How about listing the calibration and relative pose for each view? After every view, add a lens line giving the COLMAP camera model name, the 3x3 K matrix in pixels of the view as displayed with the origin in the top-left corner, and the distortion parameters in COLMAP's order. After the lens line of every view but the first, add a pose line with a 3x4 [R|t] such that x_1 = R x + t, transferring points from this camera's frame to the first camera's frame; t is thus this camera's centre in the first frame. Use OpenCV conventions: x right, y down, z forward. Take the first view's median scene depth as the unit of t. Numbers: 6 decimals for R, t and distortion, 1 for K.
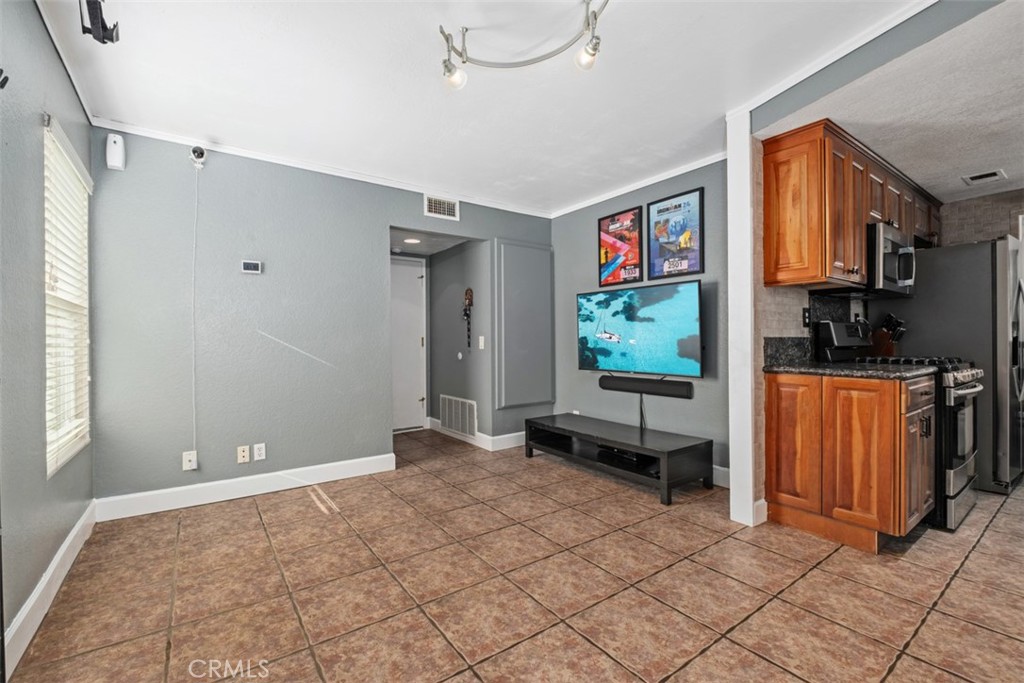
lens RADIAL K [[436.4, 0, 512.0], [0, 436.4, 341.5], [0, 0, 1]] dist [0.002461, 0.000299]
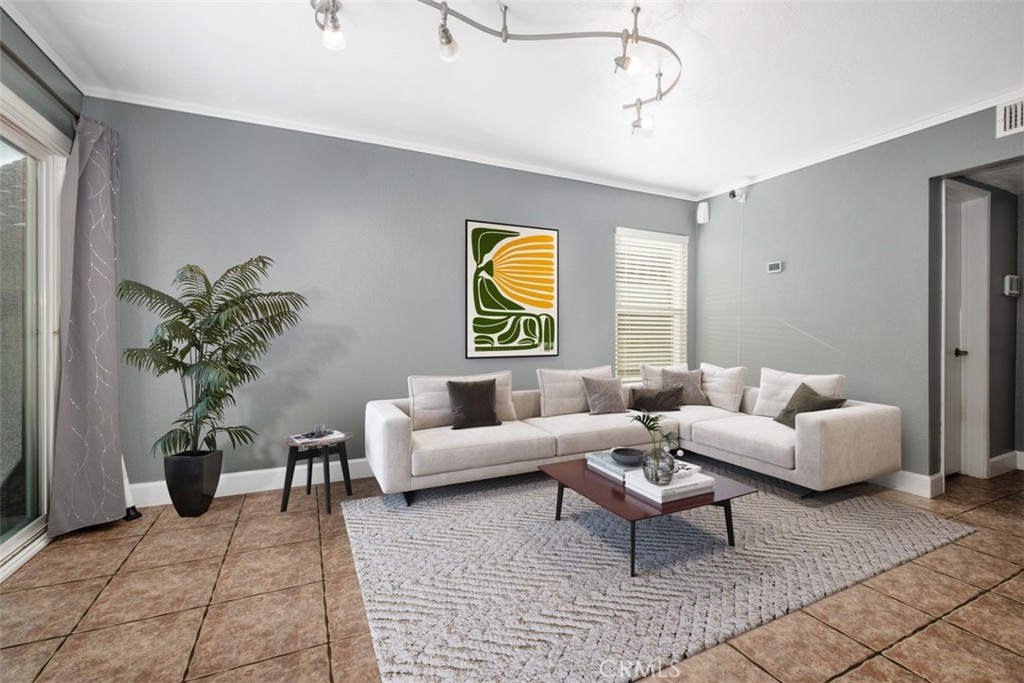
lens RADIAL K [[439.5, 0, 513.2], [0, 439.5, 336.8], [0, 0, 1]] dist [0.001263, -0.006266]
pose [[-0.183008, 0.027136, -0.982737, 0.733073], [0.000389, 0.999621, 0.027530, -0.010110], [0.983111, 0.004656, -0.182949, 0.507012]]
